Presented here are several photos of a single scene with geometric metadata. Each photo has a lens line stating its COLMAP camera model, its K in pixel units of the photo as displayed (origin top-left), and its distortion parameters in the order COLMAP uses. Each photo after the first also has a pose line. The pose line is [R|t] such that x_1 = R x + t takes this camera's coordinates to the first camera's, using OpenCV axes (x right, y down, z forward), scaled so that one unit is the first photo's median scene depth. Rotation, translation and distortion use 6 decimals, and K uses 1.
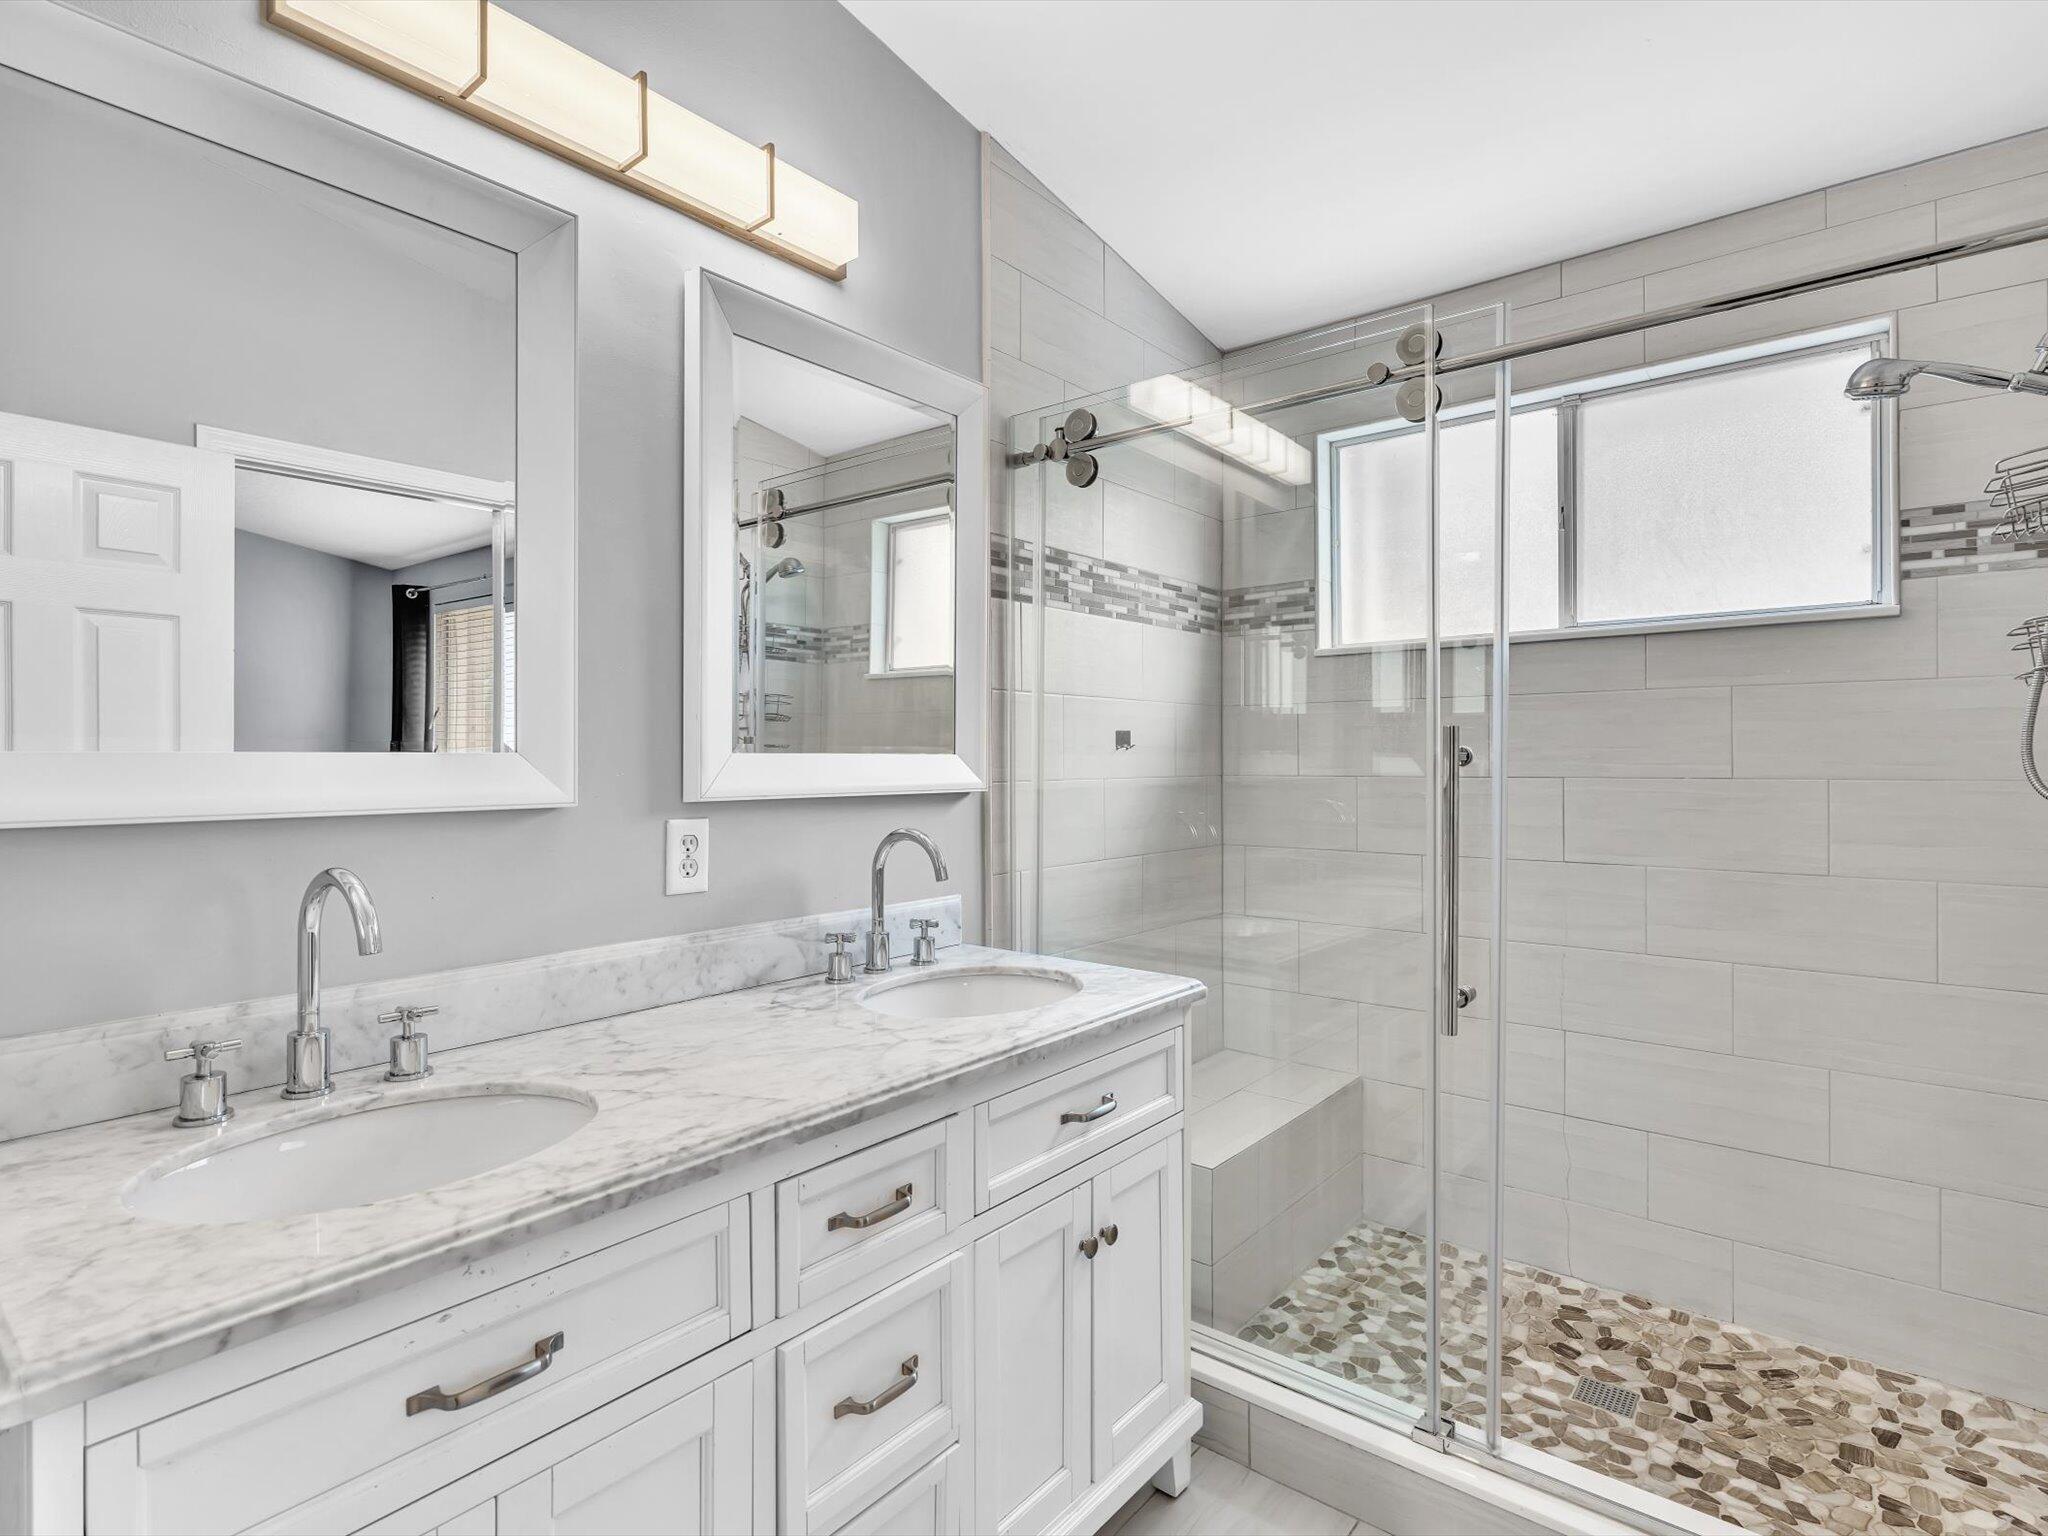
lens RADIAL K [[1048.4, 0, 1023.0], [0, 1048.4, 758.9], [0, 0, 1]] dist [0.005234, 0.000761]
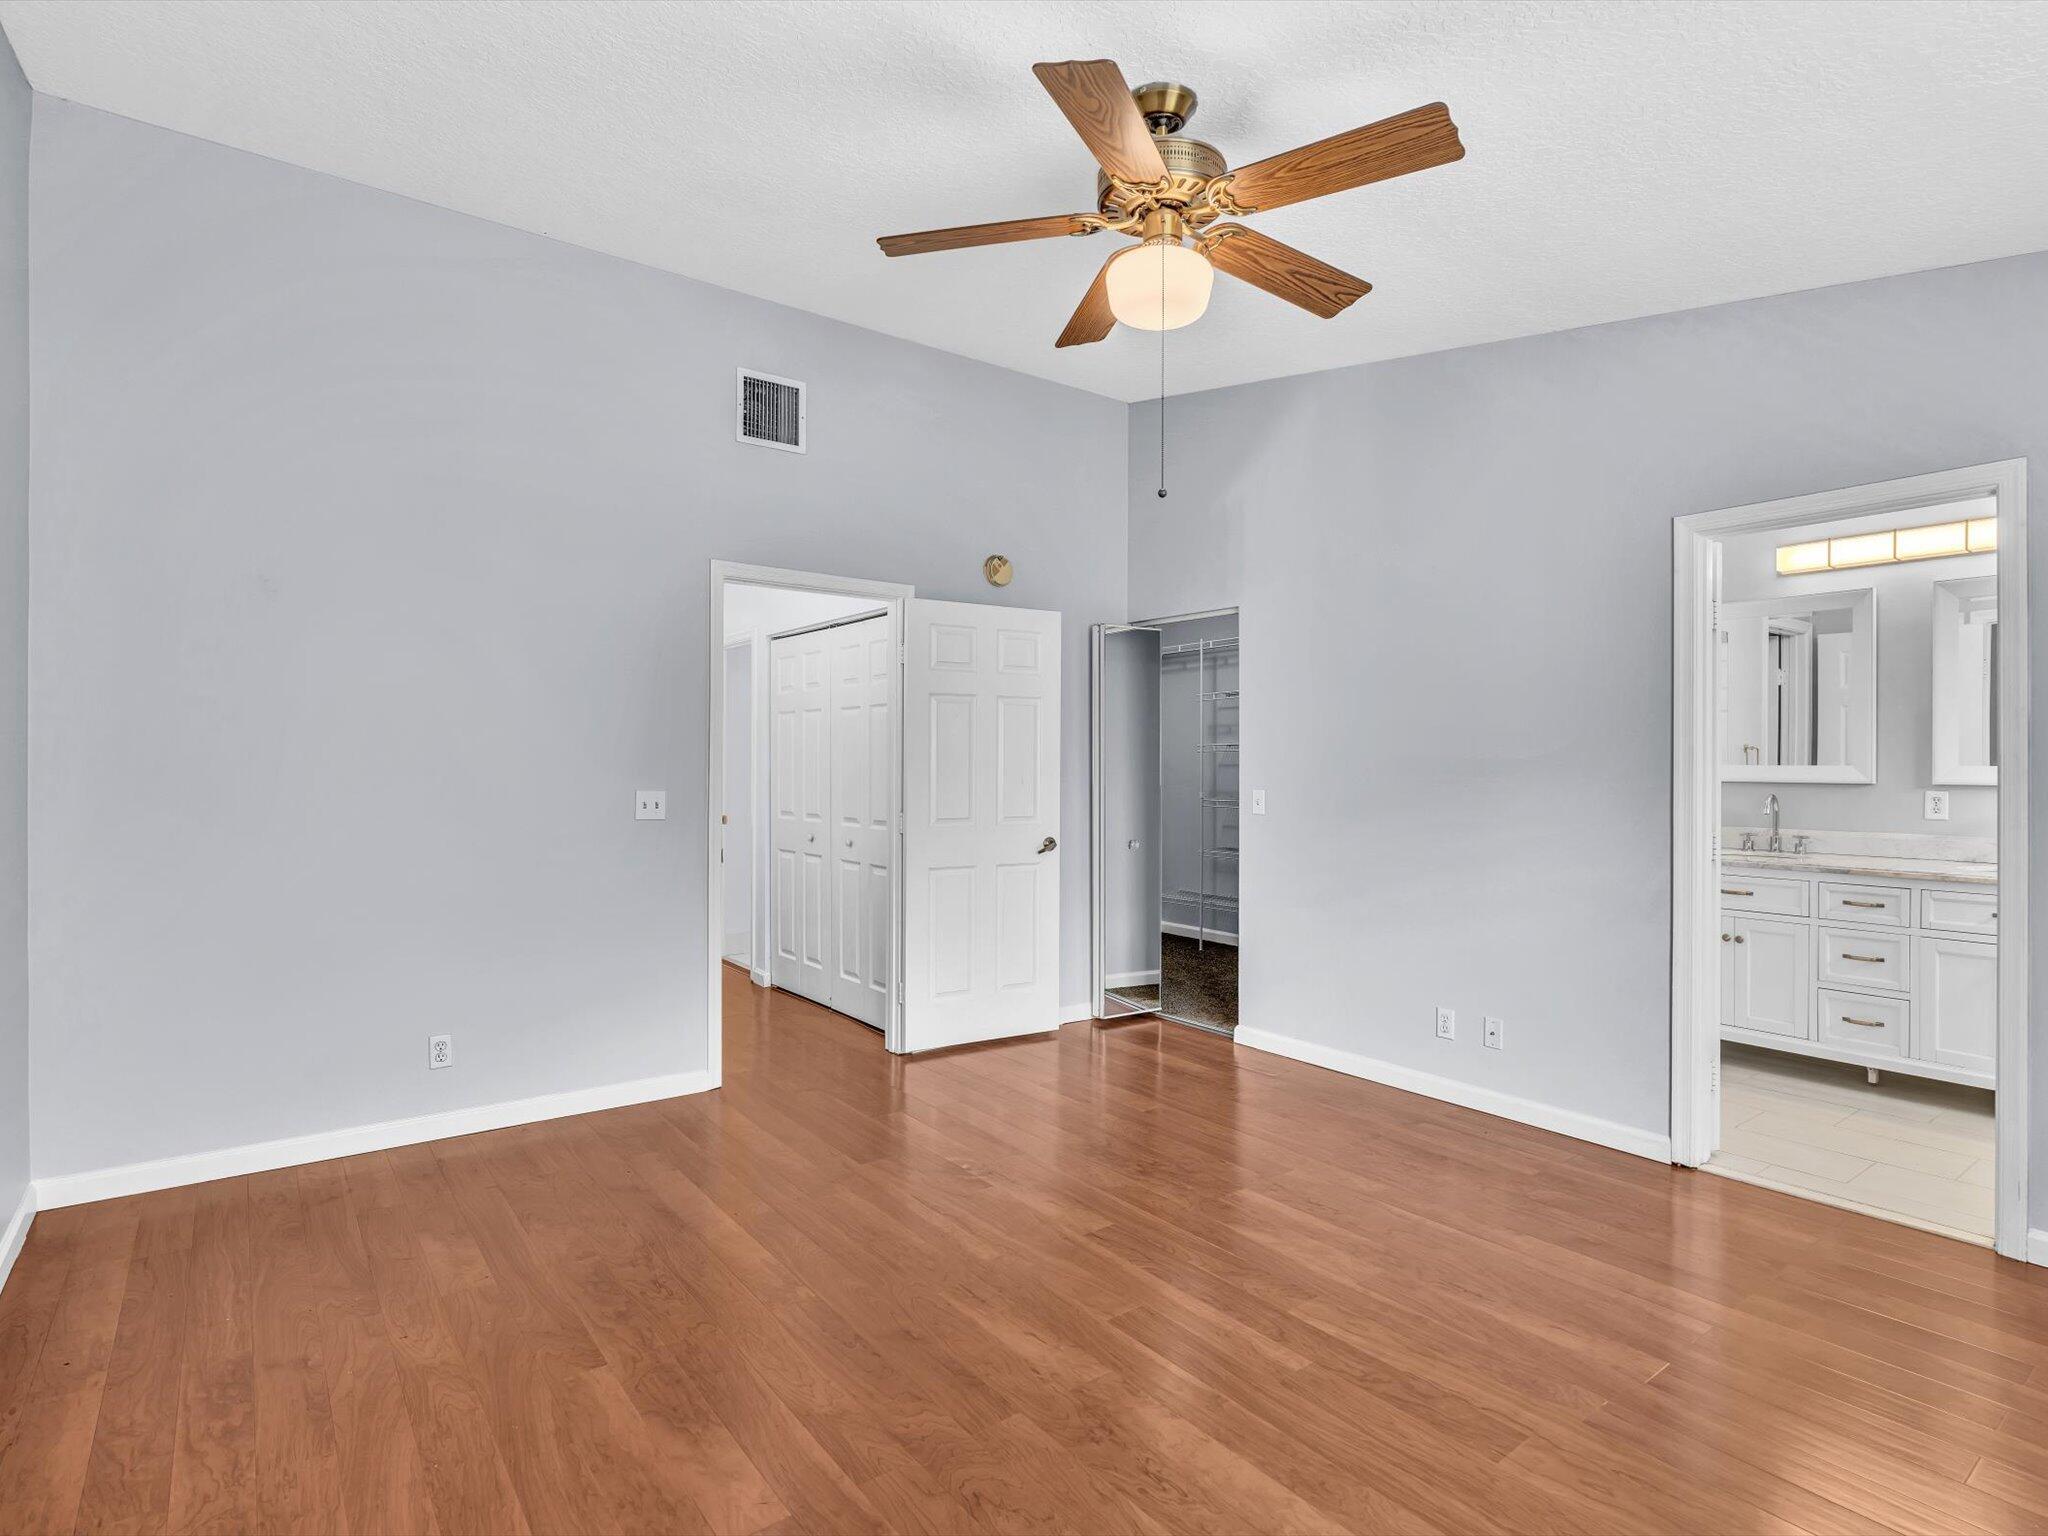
lens RADIAL K [[1048.4, 0, 1021.9], [0, 1048.4, 772.6], [0, 0, 1]] dist [0.005234, 0.000761]
pose [[-0.242309, -0.005933, -0.970181, 3.231398], [-0.009742, 0.999946, -0.003682, 0.051475], [0.970150, 0.008559, -0.242354, -0.648412]]
